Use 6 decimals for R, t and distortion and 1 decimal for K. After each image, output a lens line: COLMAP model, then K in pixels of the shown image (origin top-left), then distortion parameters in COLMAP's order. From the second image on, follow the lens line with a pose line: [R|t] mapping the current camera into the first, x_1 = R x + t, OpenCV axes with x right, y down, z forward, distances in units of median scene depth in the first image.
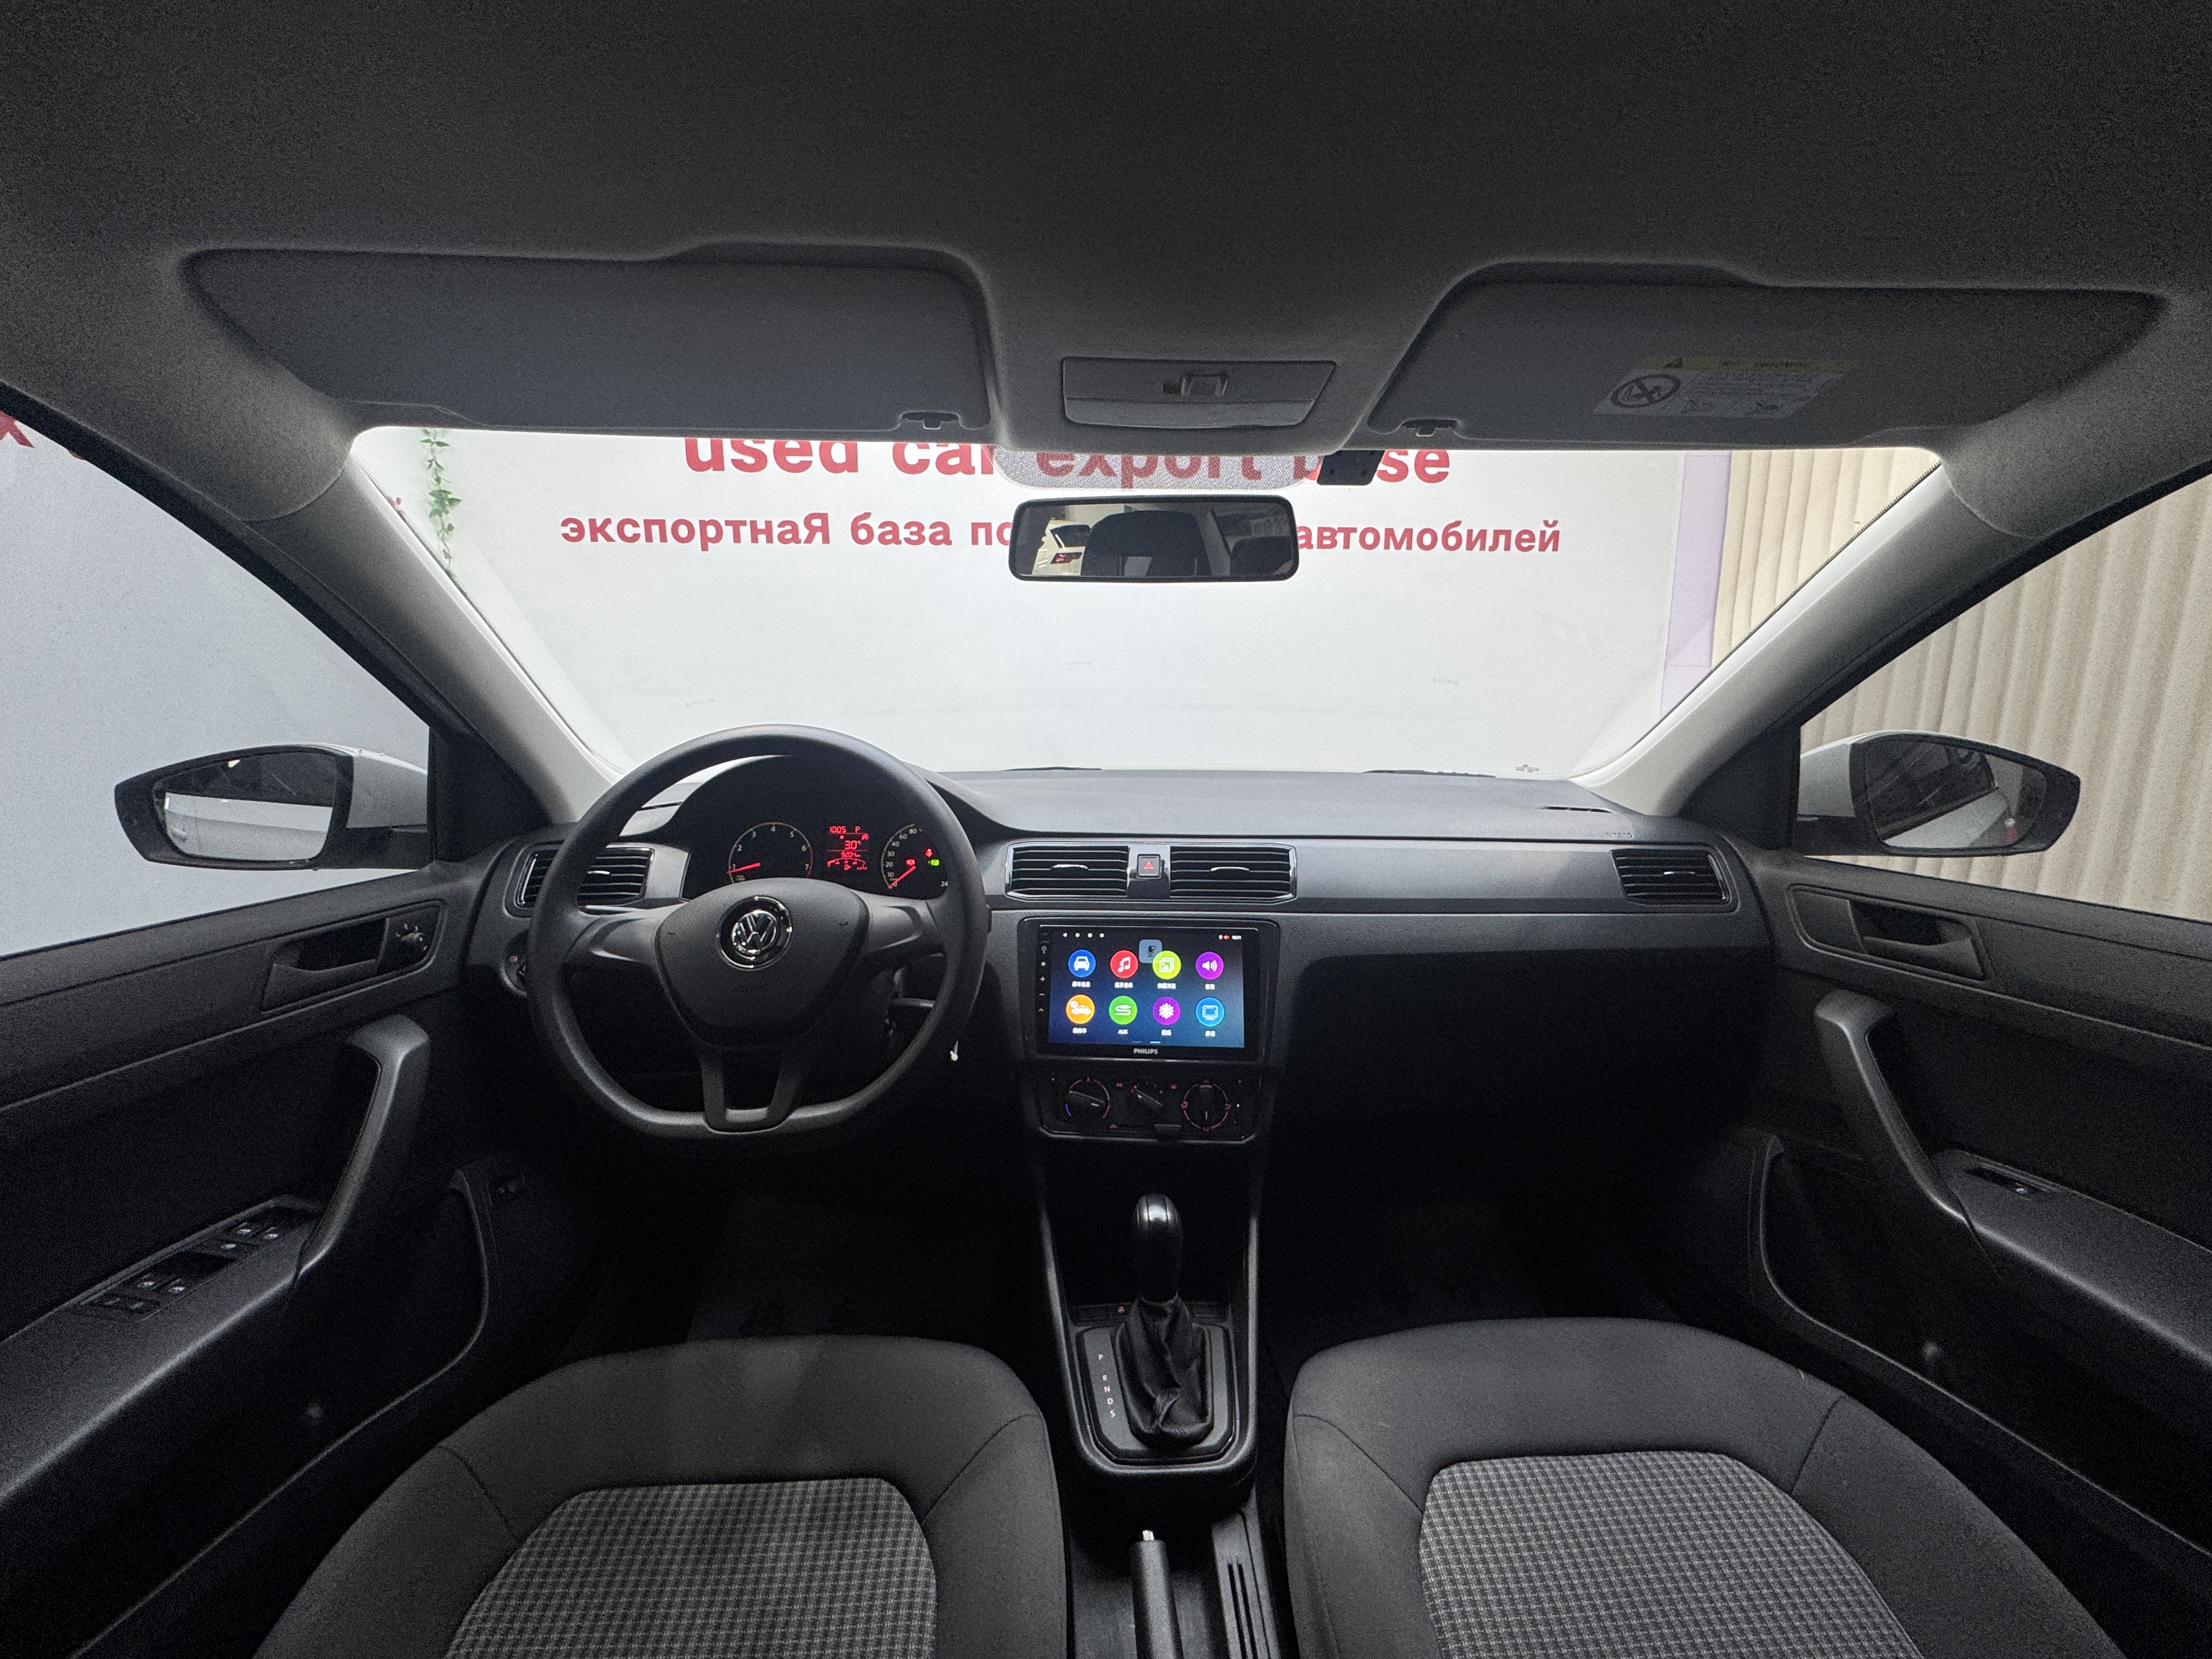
lens RADIAL K [[883.6, 0, 1106.0], [0, 883.6, 829.5], [0, 0, 1]] dist [-0.001244, 0.000065]
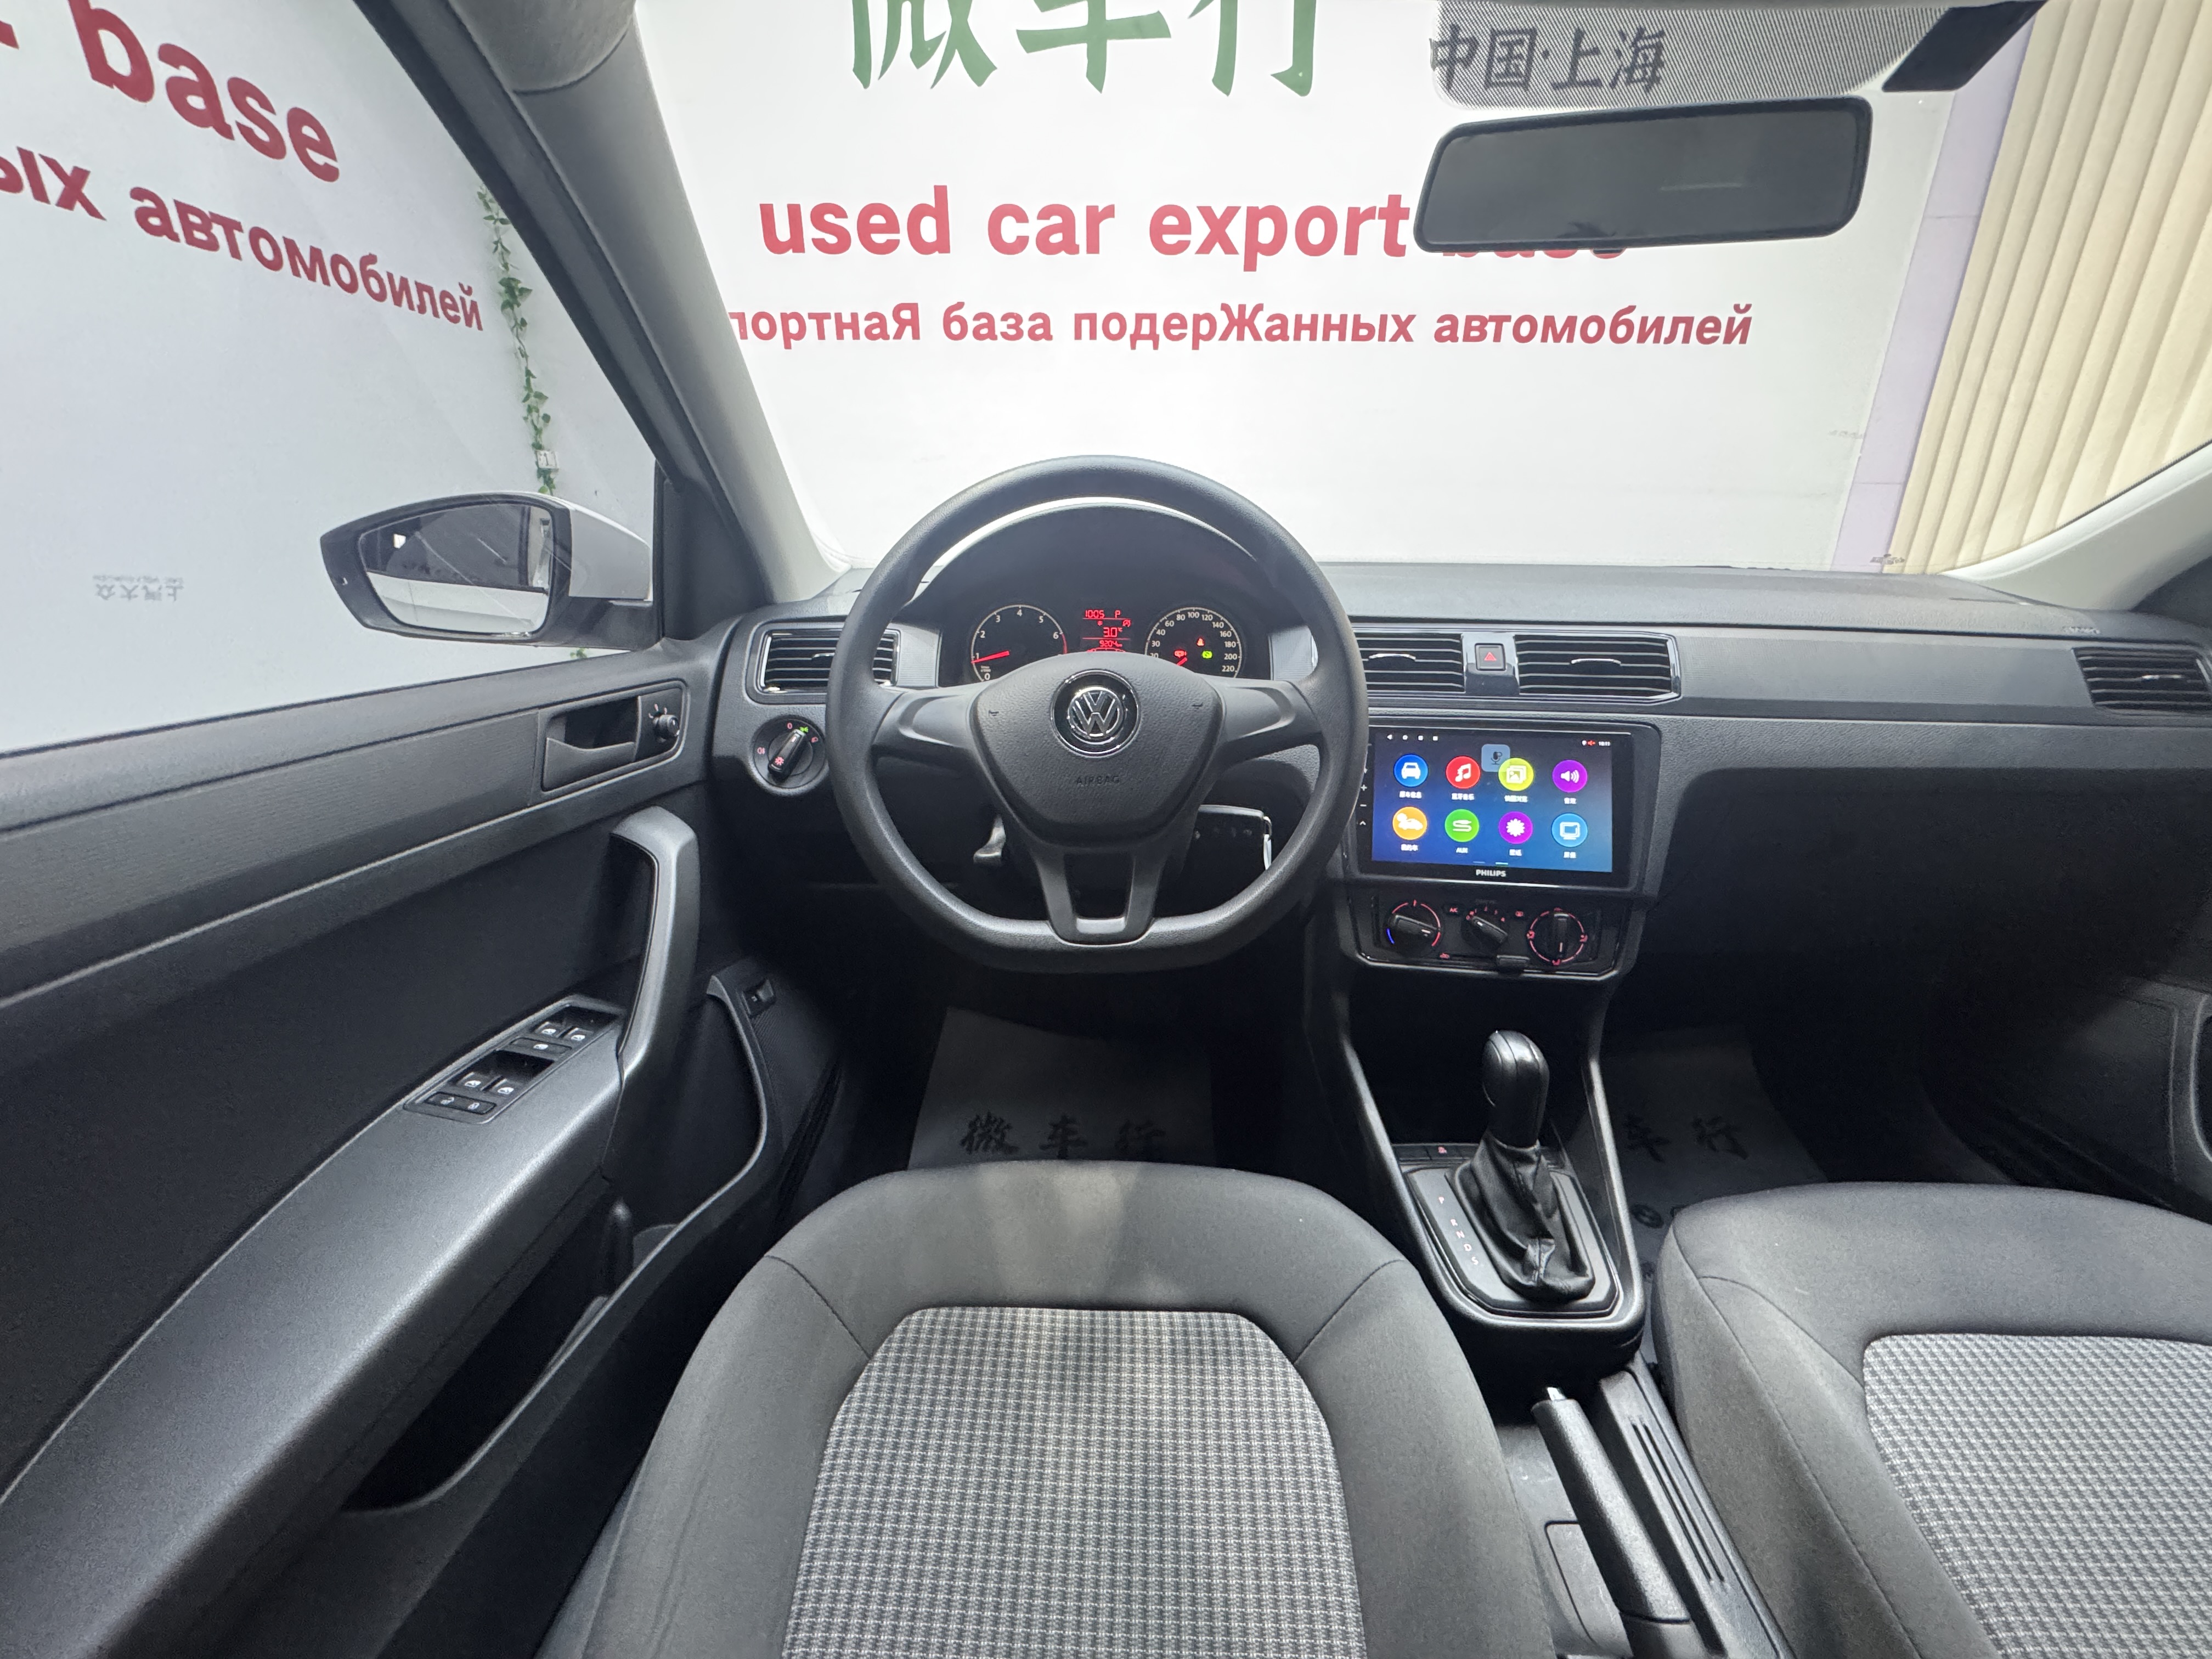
lens RADIAL K [[883.6, 0, 1106.0], [0, 883.6, 829.5], [0, 0, 1]] dist [-0.001244, 0.000065]
pose [[0.997639, 0.026703, -0.063278, -0.269239], [-0.015167, 0.984234, 0.176219, 0.063405], [0.066986, -0.174844, 0.982315, 0.139778]]
